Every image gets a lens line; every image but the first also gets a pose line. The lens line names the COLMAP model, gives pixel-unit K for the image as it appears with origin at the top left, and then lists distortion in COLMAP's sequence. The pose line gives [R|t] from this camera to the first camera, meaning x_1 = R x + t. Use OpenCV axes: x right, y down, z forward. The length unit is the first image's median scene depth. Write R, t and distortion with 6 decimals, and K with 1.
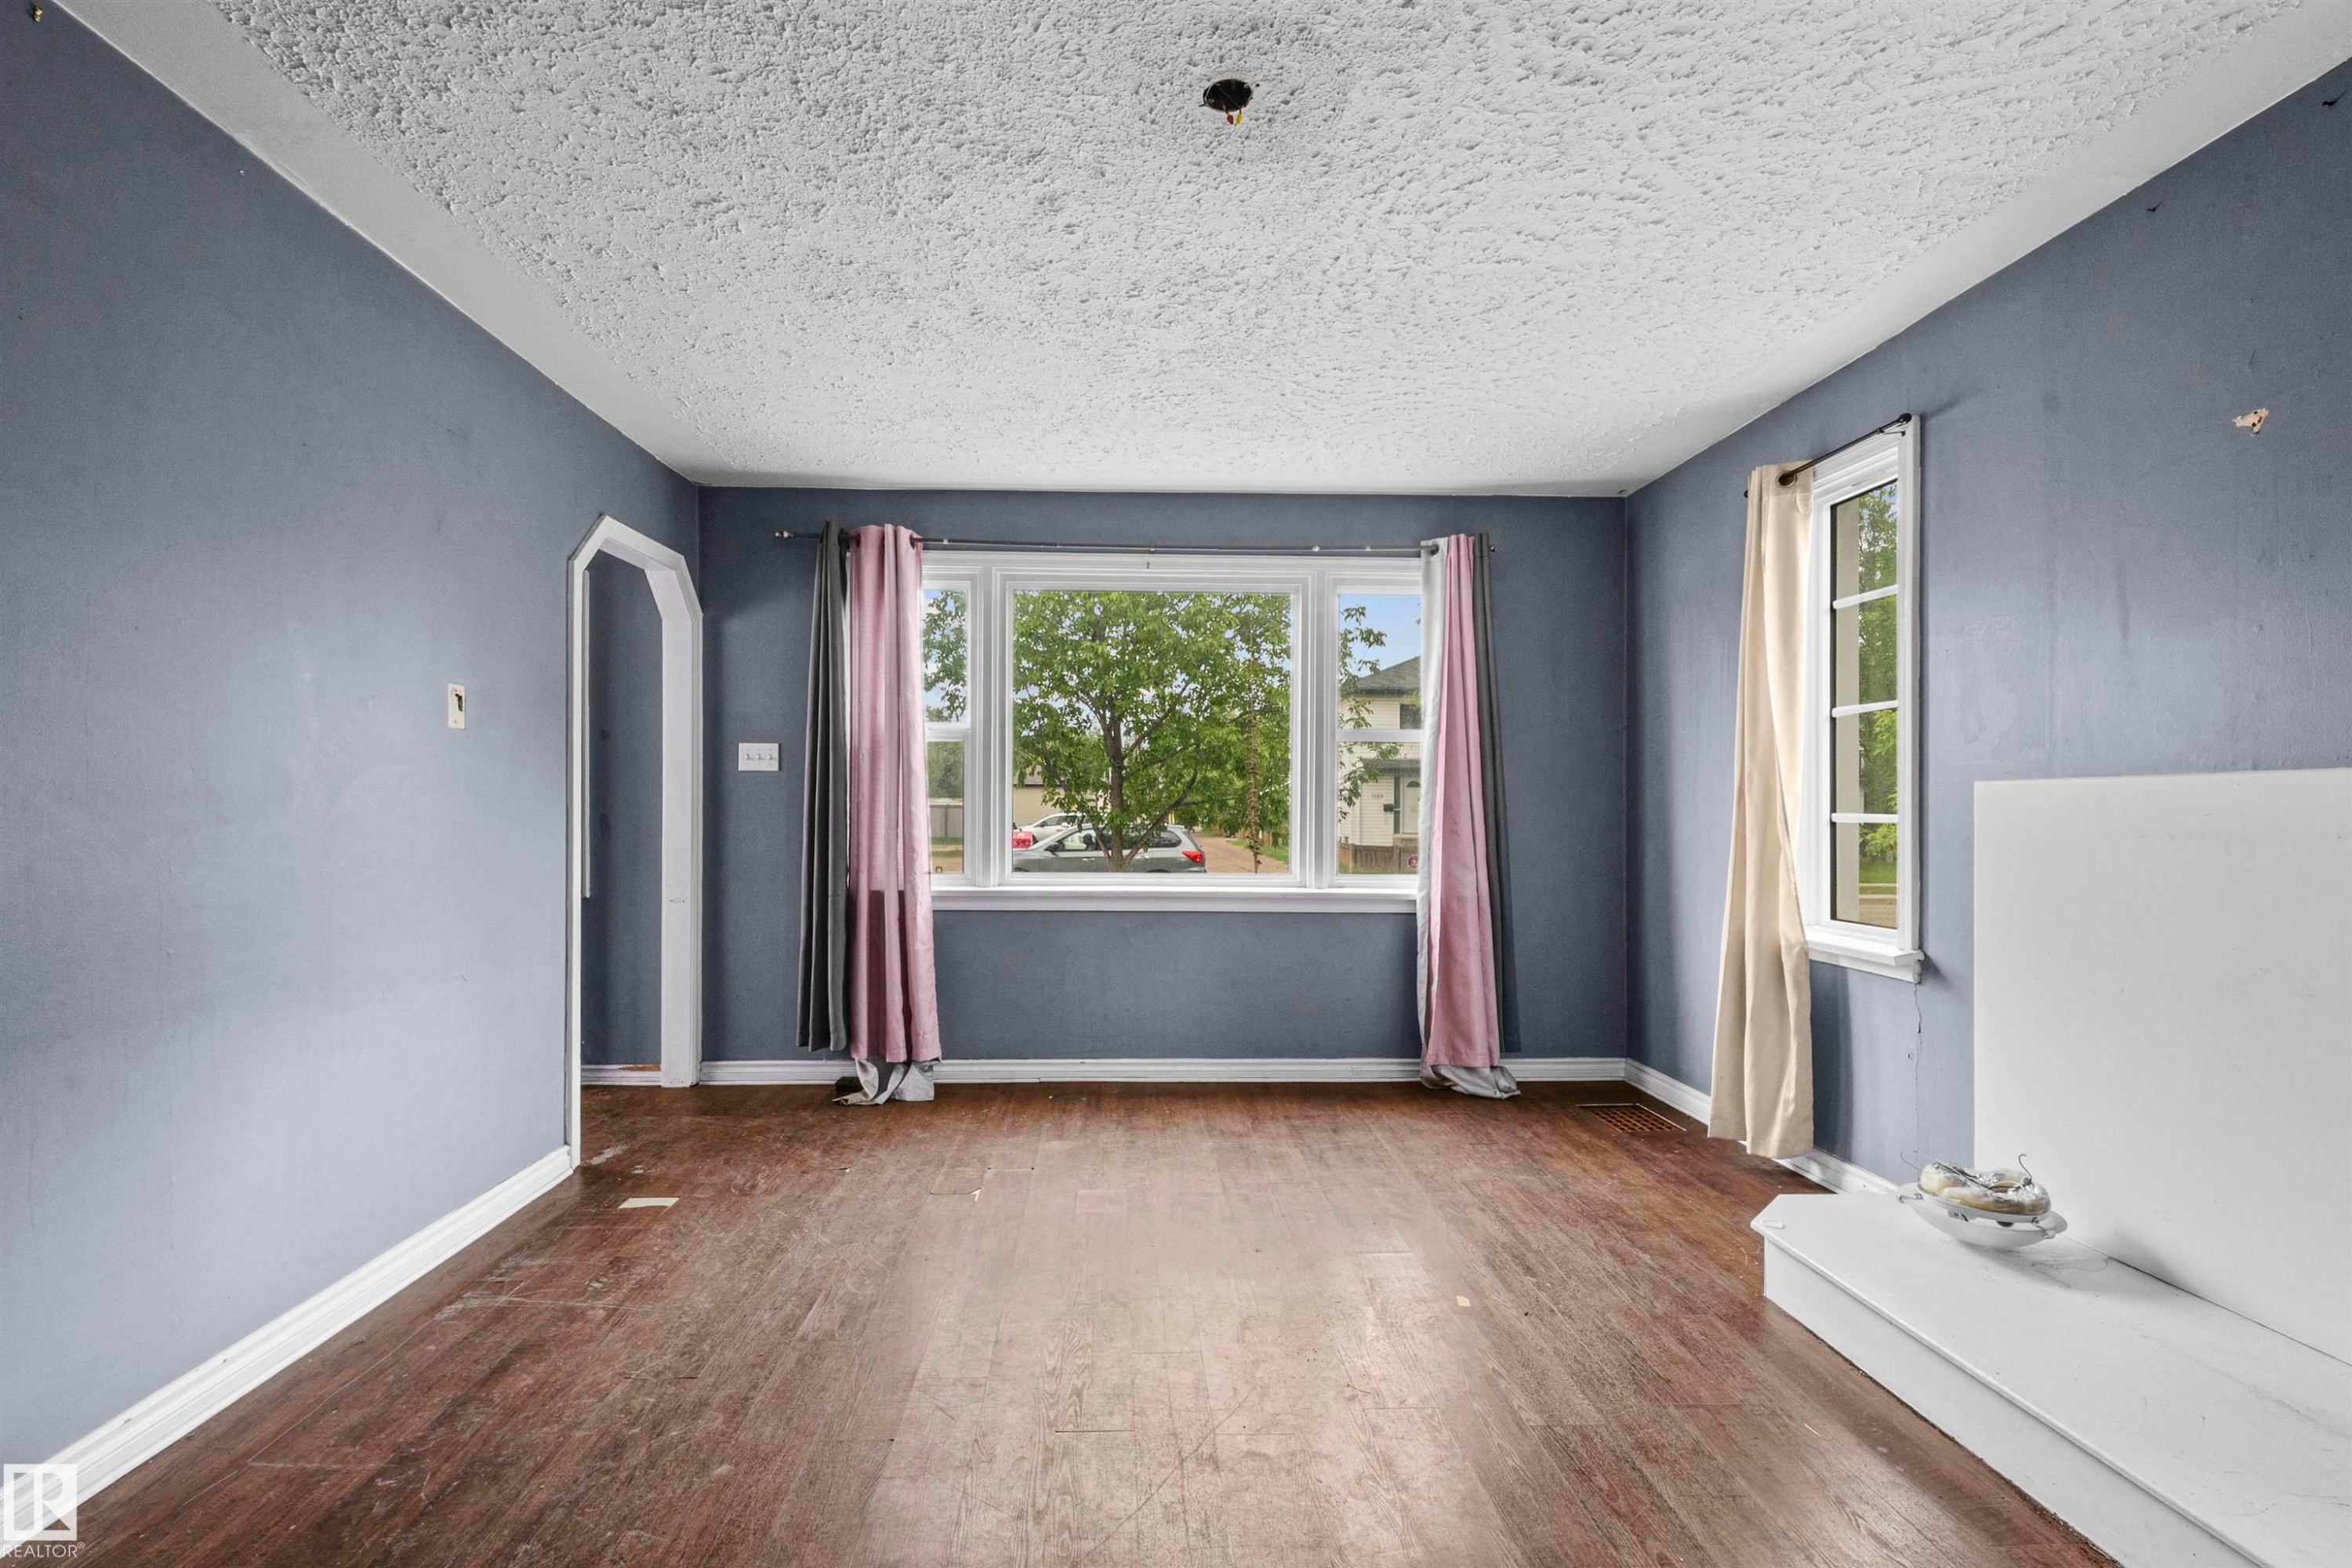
lens RADIAL K [[1050.7, 0, 1138.3], [0, 1050.7, 806.9], [0, 0, 1]] dist [0.007343, -0.005782]
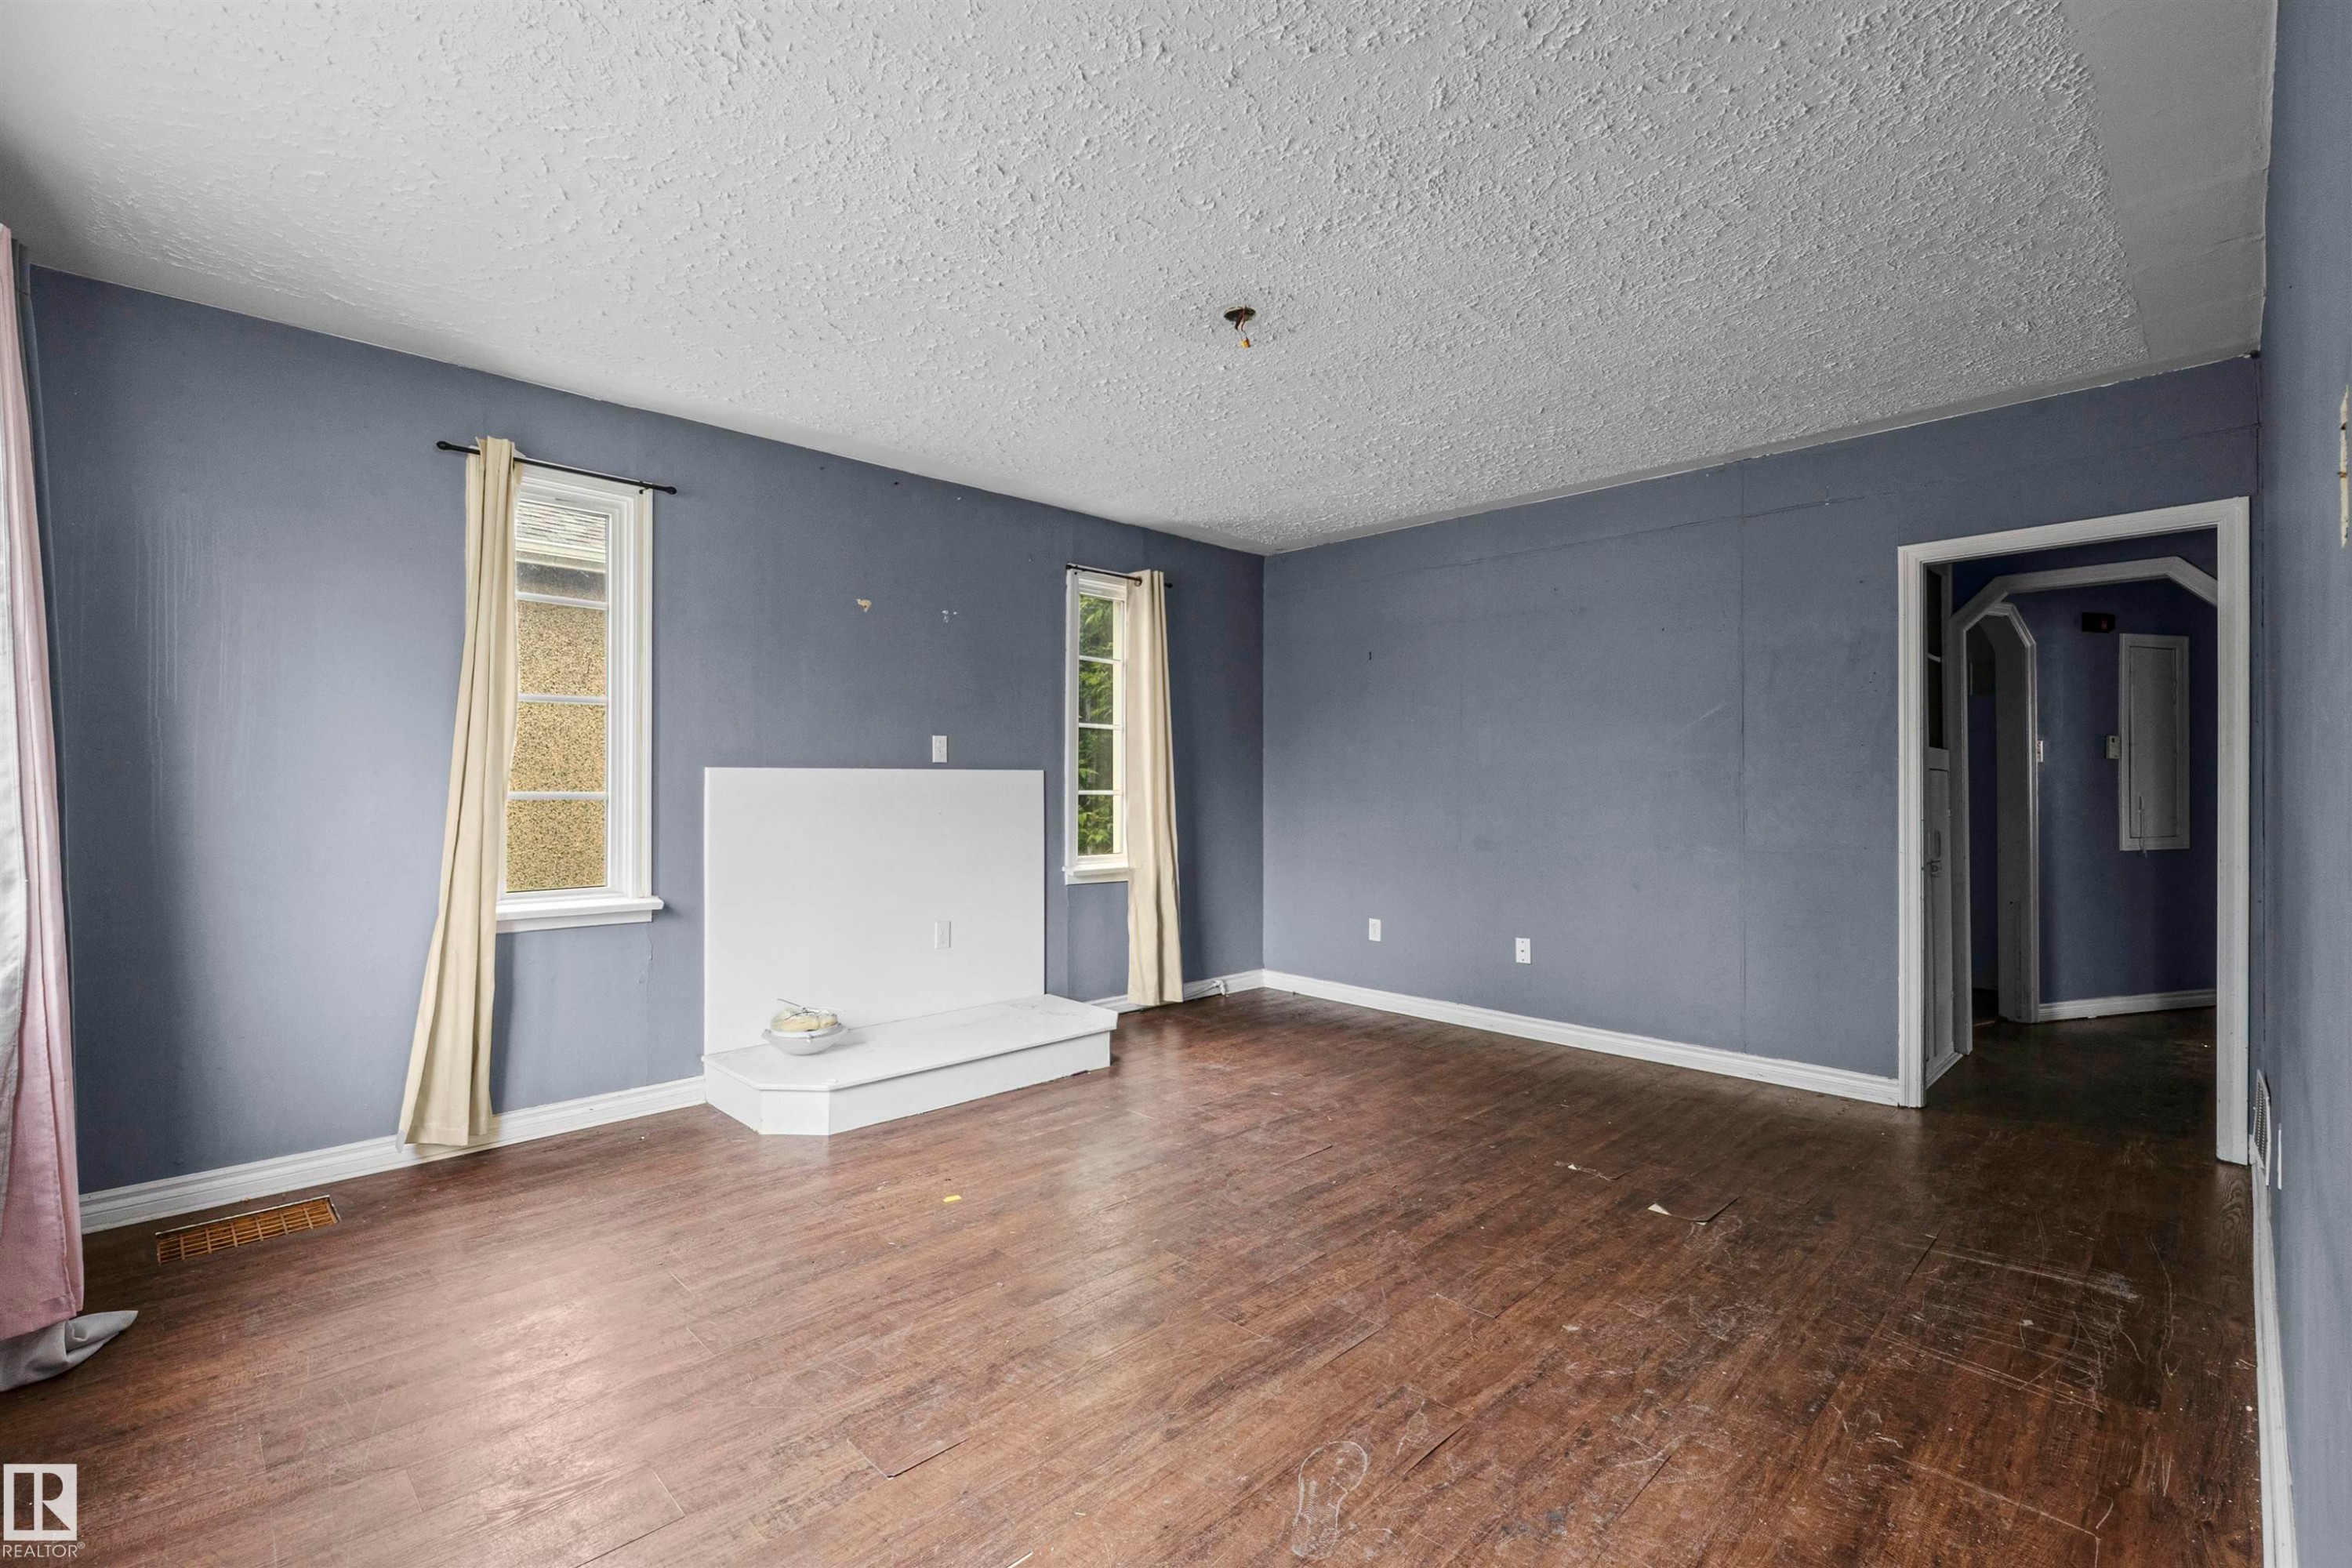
lens RADIAL K [[1029.0, 0, 1154.7], [0, 1029.0, 781.9], [0, 0, 1]] dist [0.000838, 0.000254]
pose [[-0.677141, 0.001359, 0.735852, -0.522153], [-0.001170, 0.999995, -0.002923, -0.001251], [-0.735853, -0.002840, -0.677136, 1.193814]]
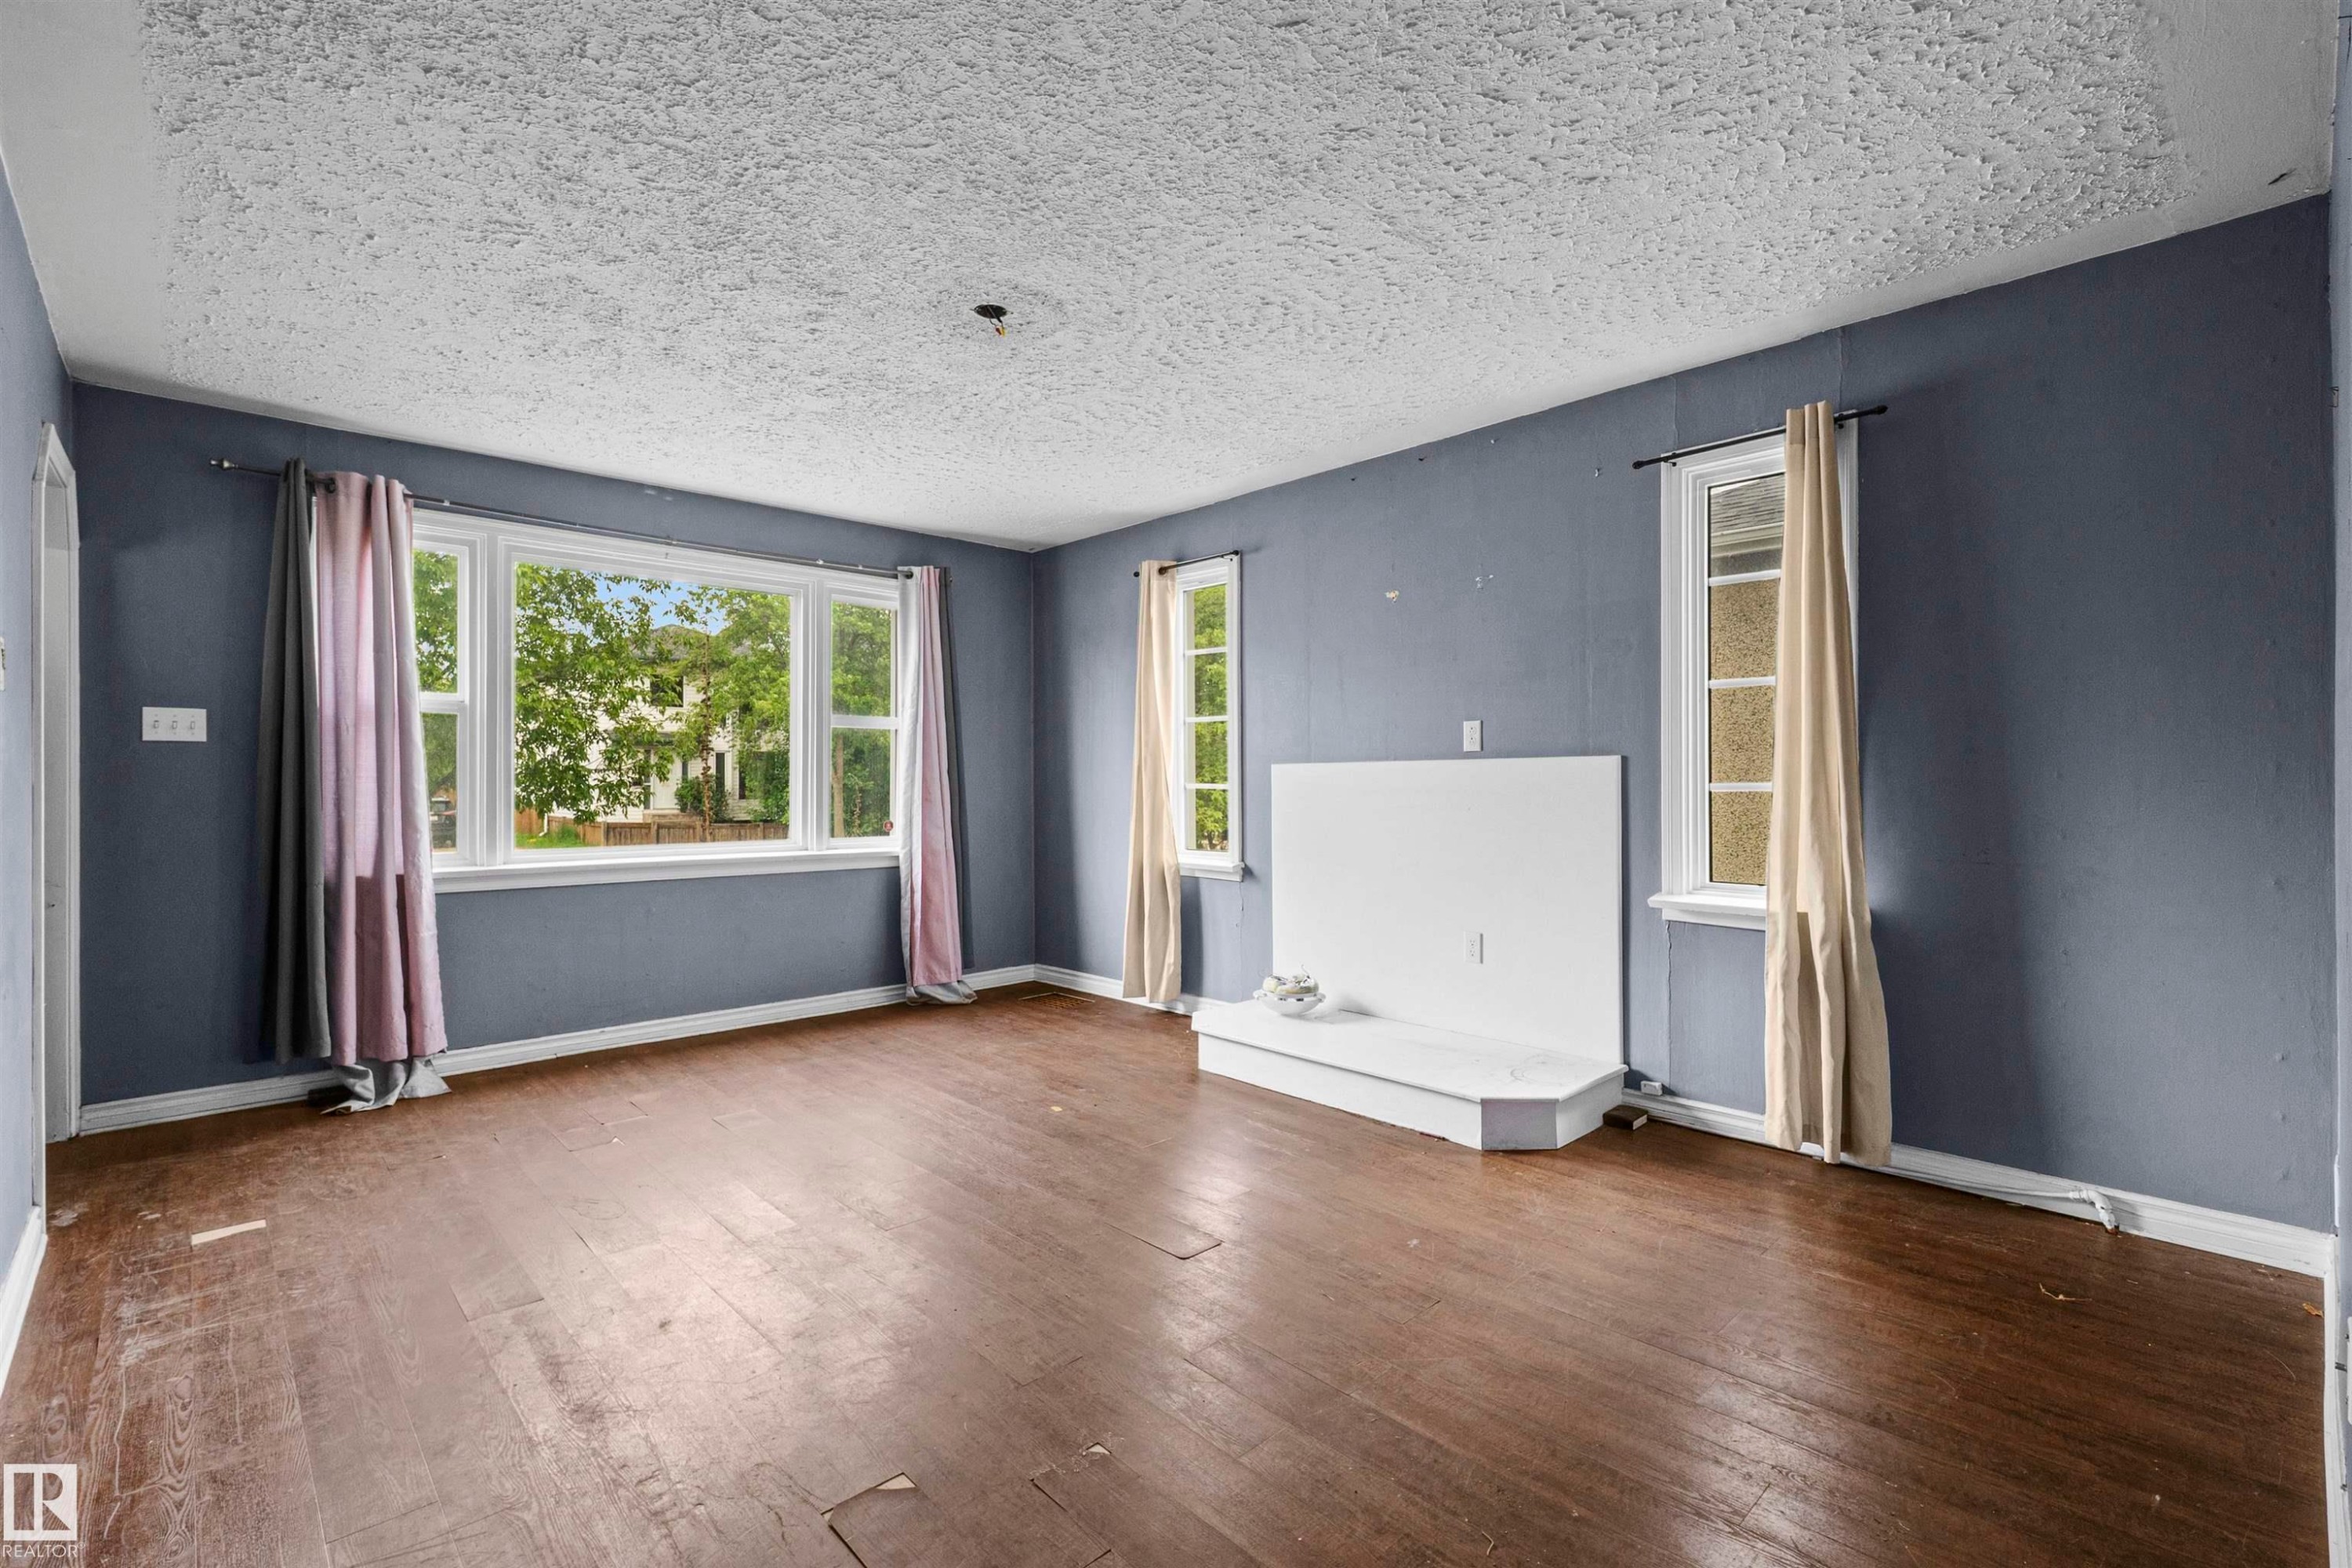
lens RADIAL K [[1050.7, 0, 1147.0], [0, 1050.7, 774.4], [0, 0, 1]] dist [0.007343, -0.005782]
pose [[0.754693, -0.001435, 0.656077, -0.425091], [0.005682, 0.999974, -0.004348, -0.000508], [-0.656054, 0.007009, 0.754682, -0.164307]]
